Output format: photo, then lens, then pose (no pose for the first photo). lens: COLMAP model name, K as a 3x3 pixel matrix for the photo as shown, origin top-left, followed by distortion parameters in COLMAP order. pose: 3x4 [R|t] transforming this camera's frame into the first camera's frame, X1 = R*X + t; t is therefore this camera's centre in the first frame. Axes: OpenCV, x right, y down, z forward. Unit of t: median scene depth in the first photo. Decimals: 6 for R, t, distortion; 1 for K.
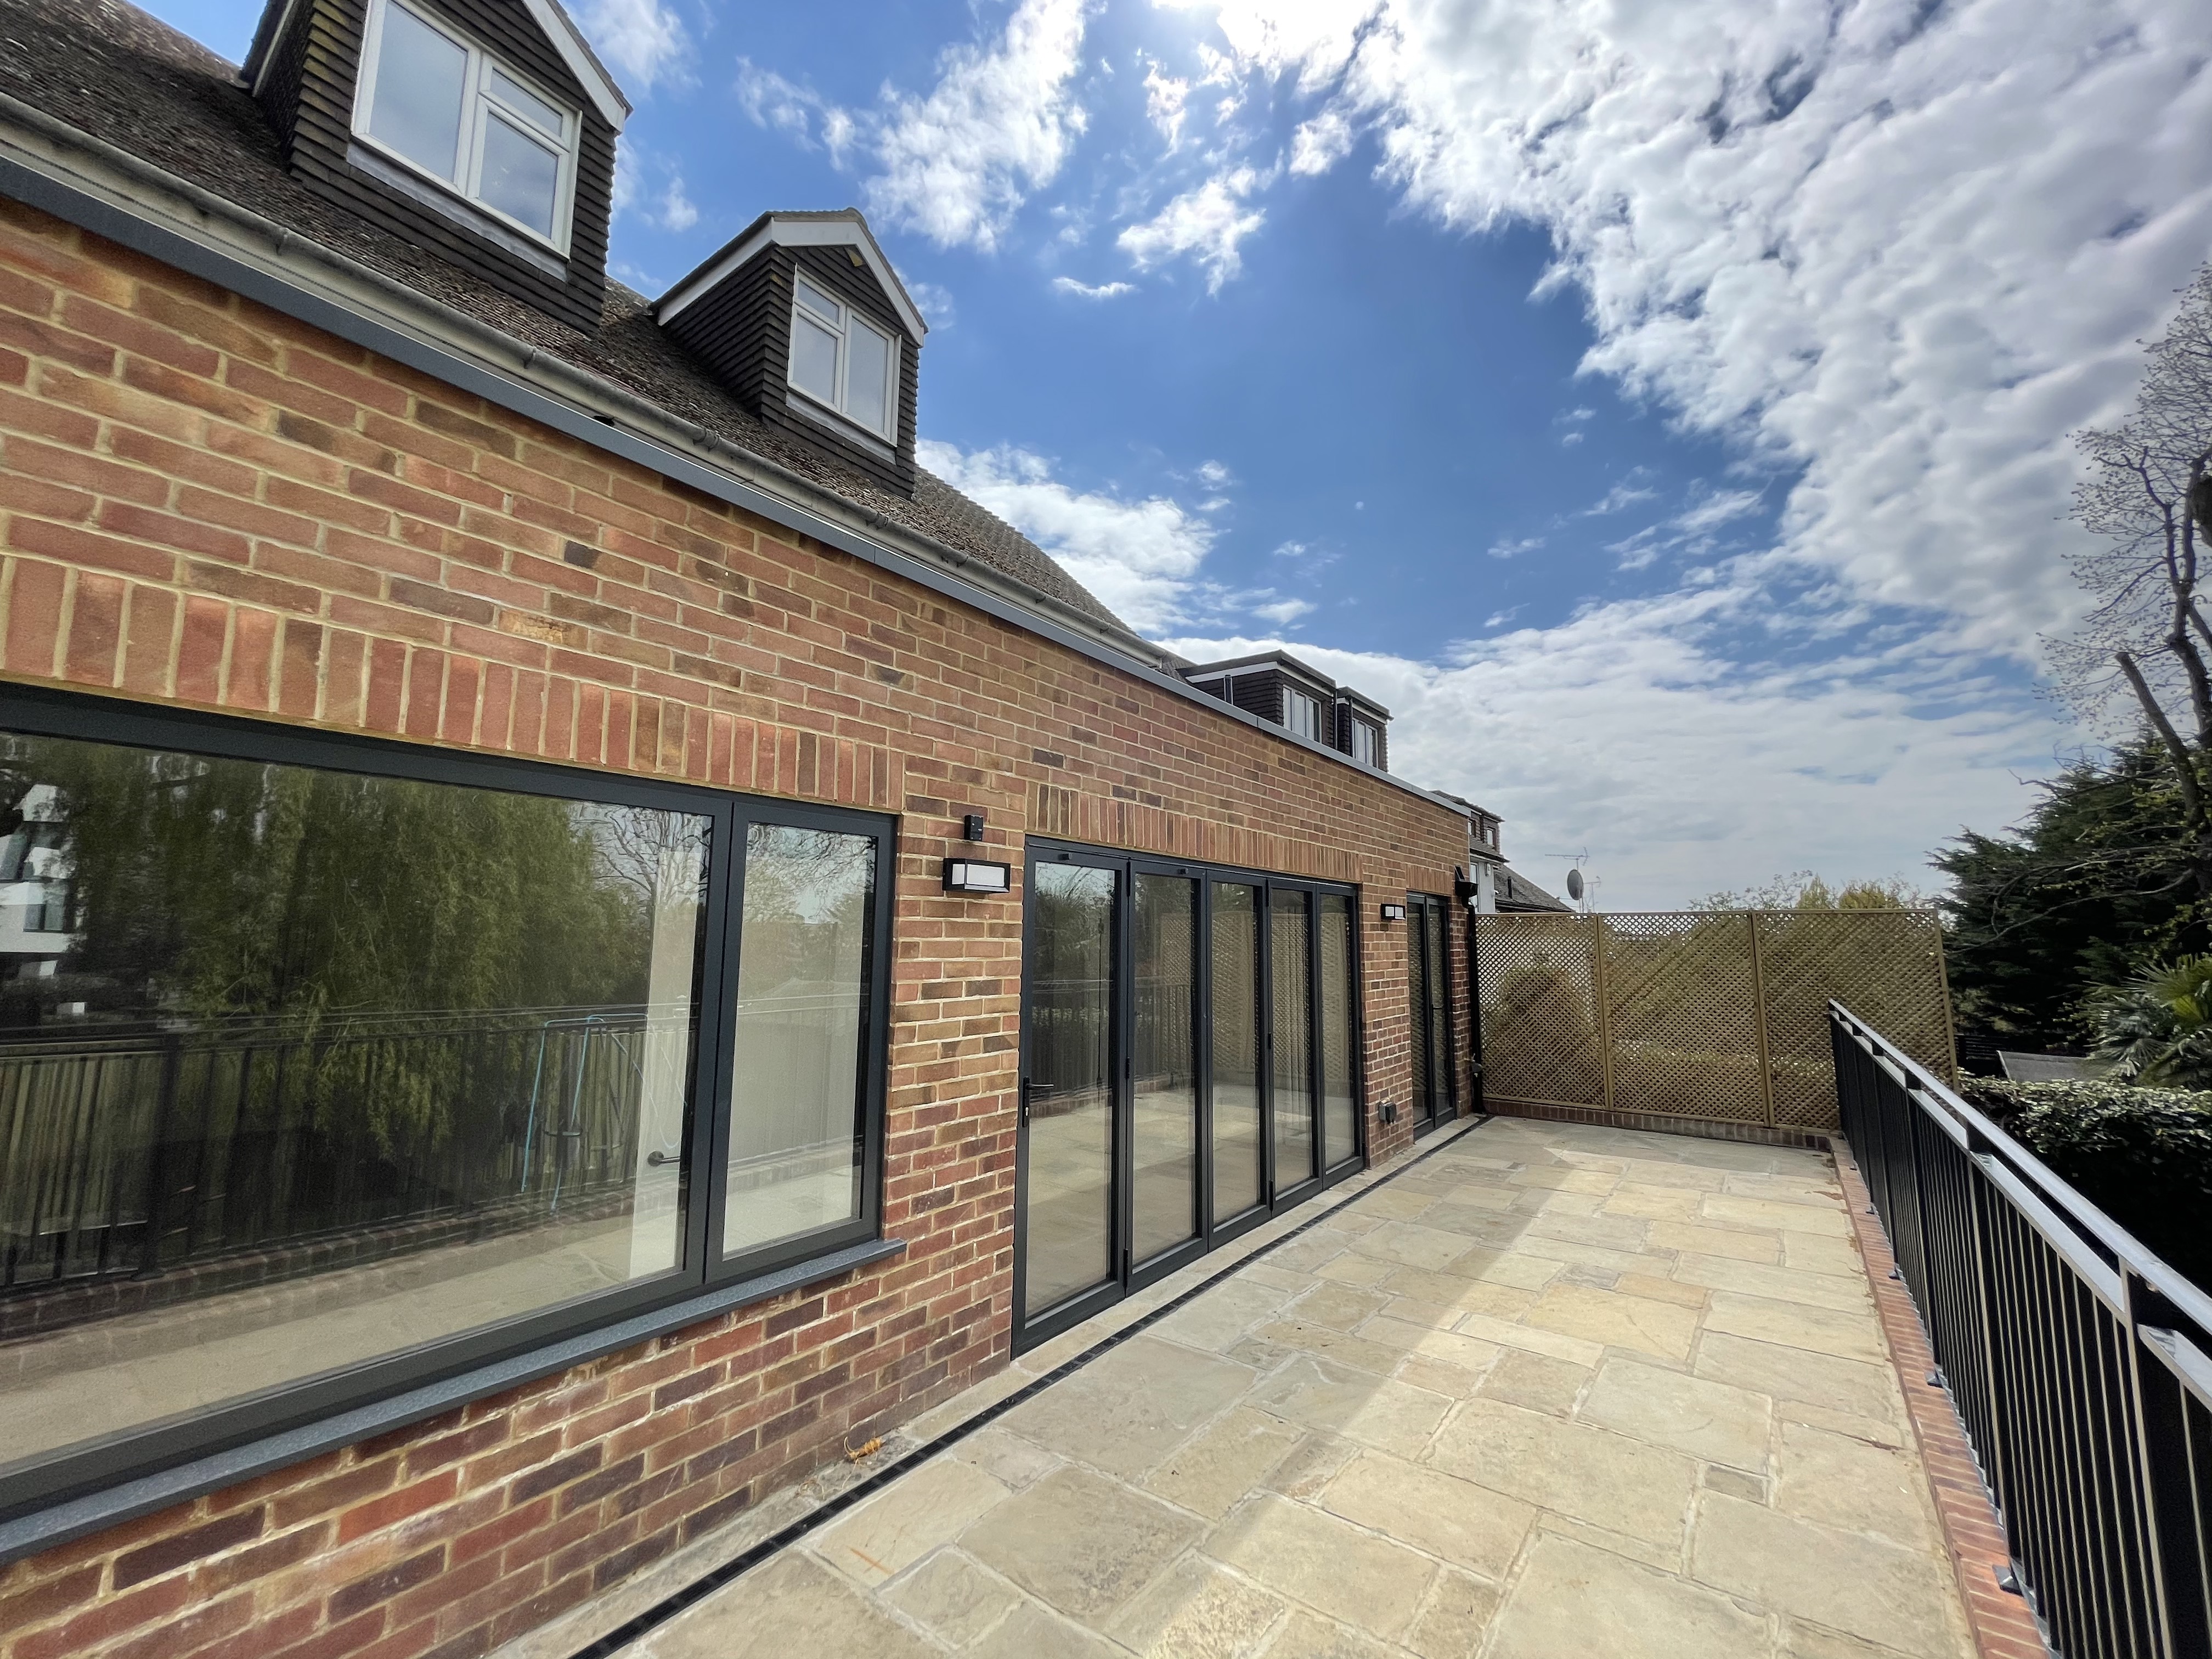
lens RADIAL K [[890.4, 0, 1106.0], [0, 890.4, 829.5], [0, 0, 1]] dist [0.001875, 0.000411]
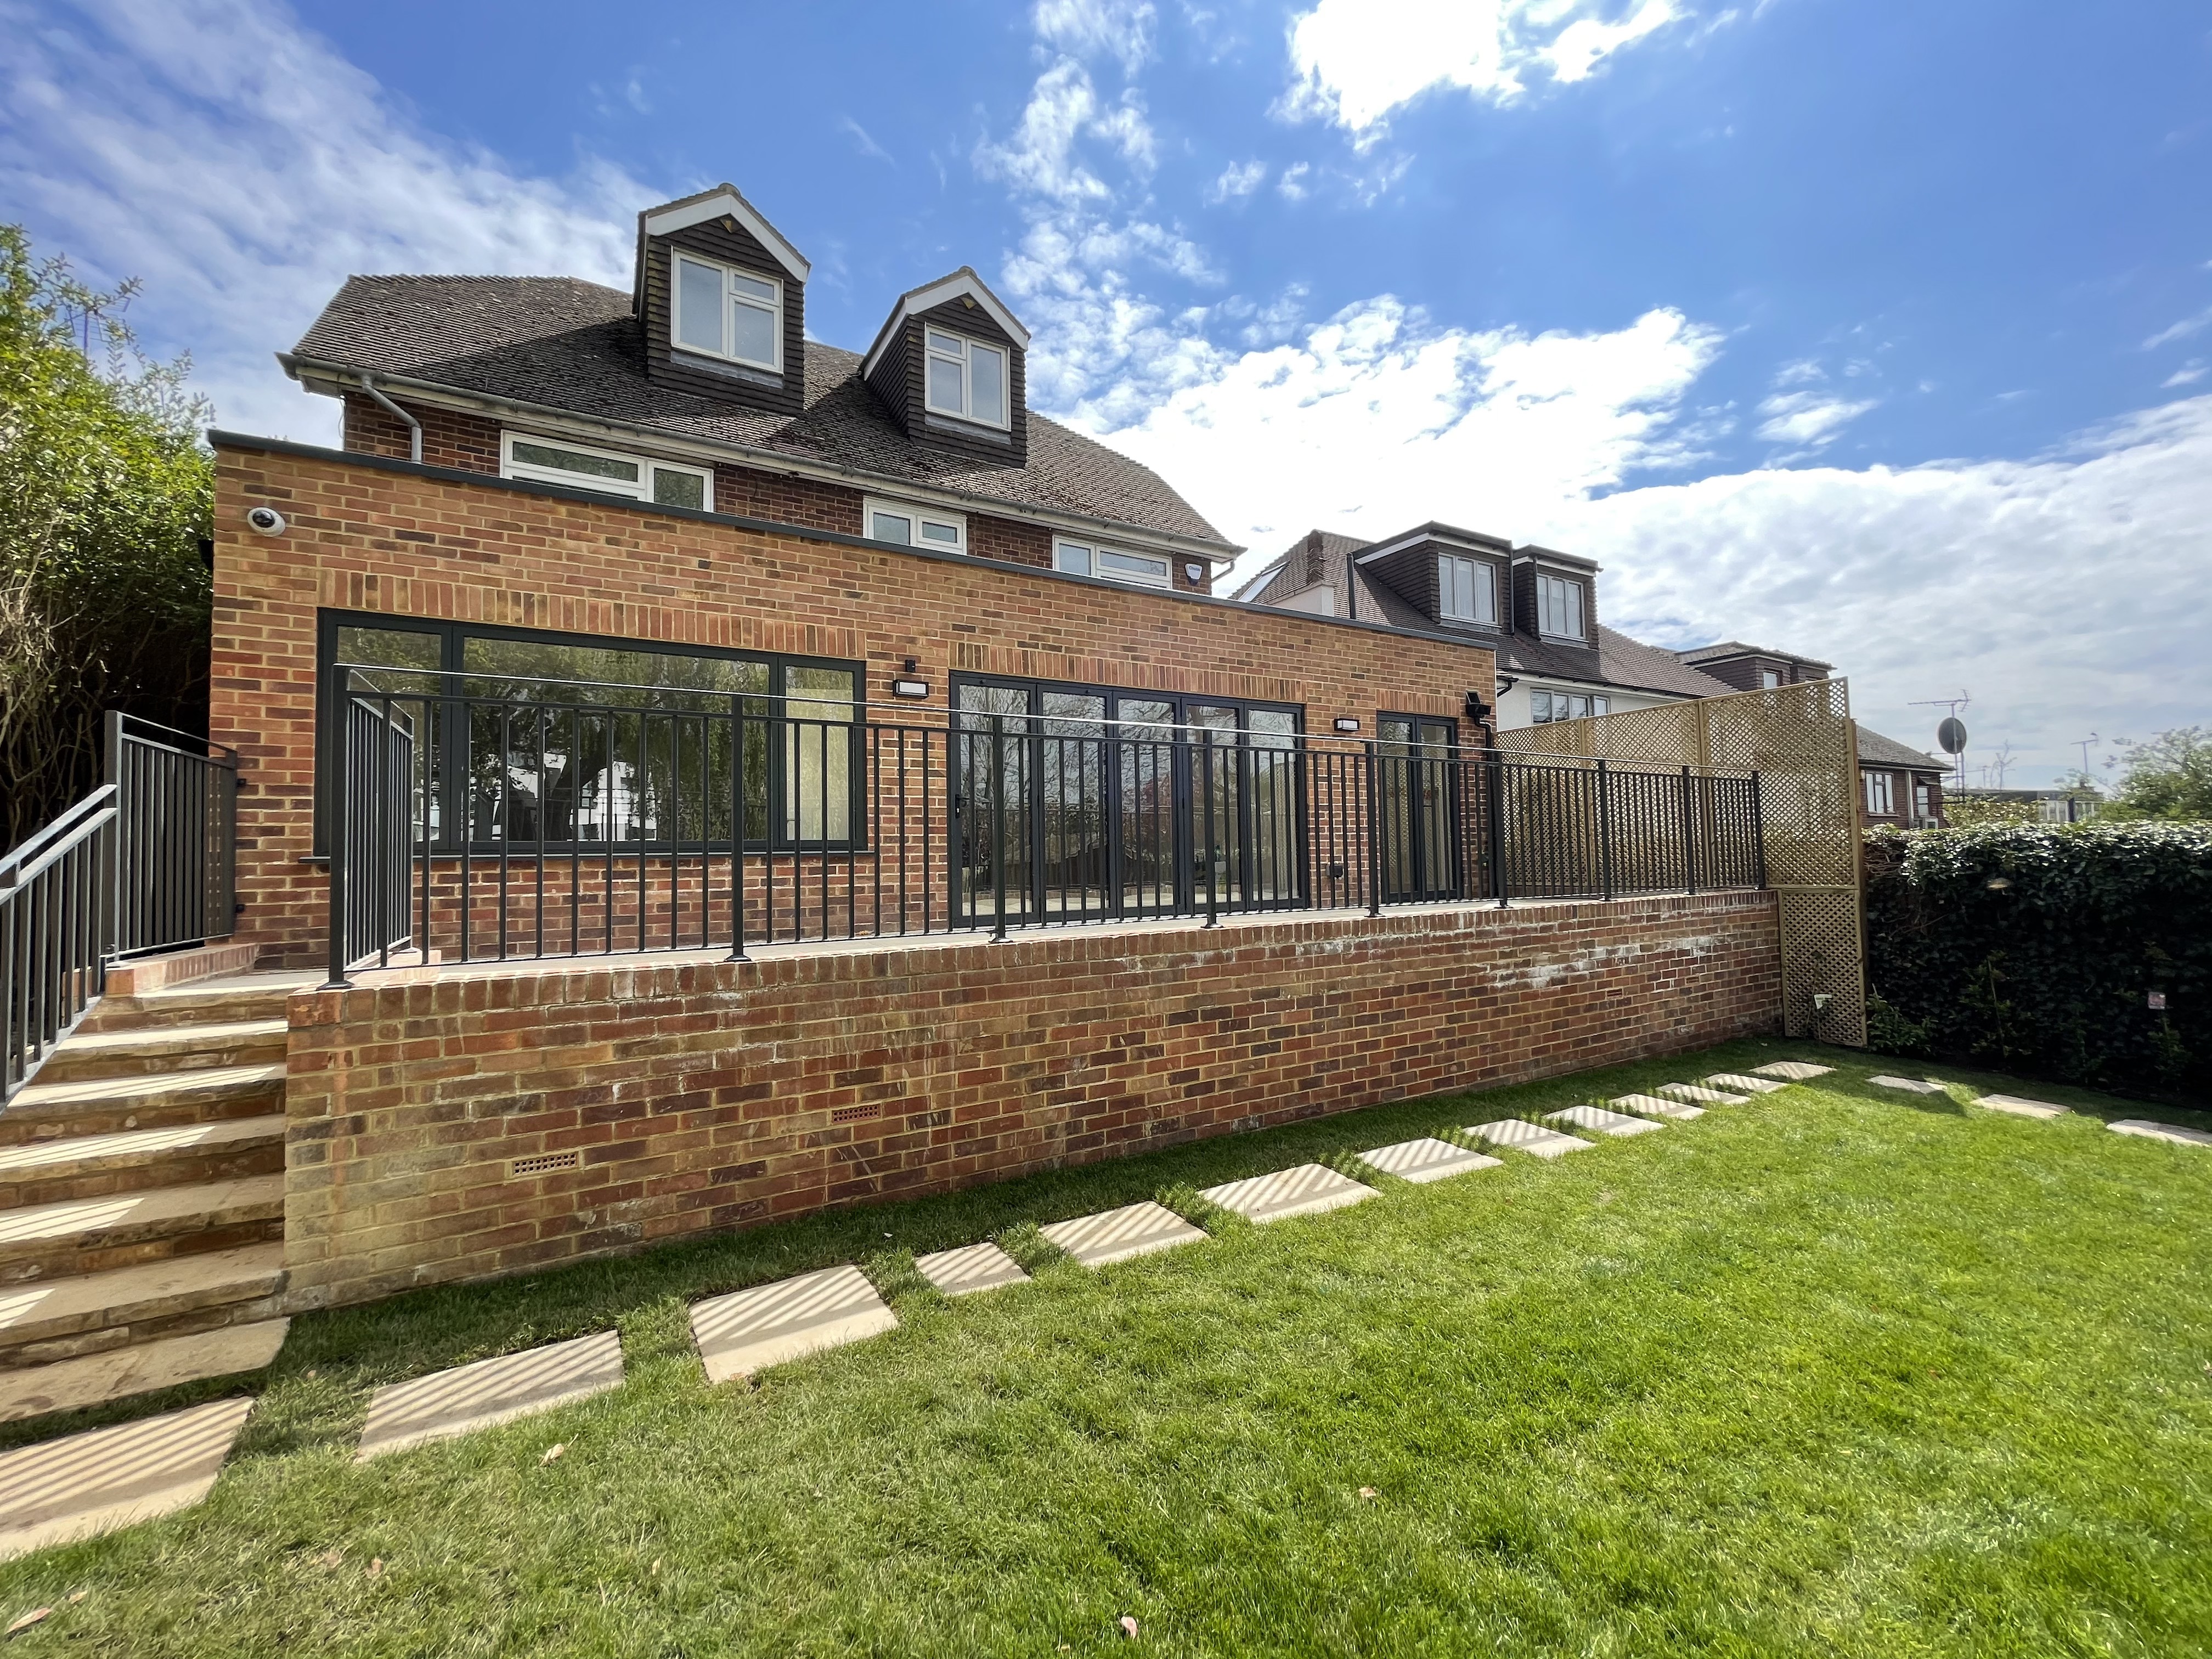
lens RADIAL K [[894.6, 0, 1104.7], [0, 894.6, 827.0], [0, 0, 1]] dist [0.000136, -0.002202]
pose [[0.921953, -0.044220, -0.384769, 1.021583], [0.076369, 0.994712, 0.068673, 0.256310], [0.379698, -0.092697, 0.920455, -0.726994]]
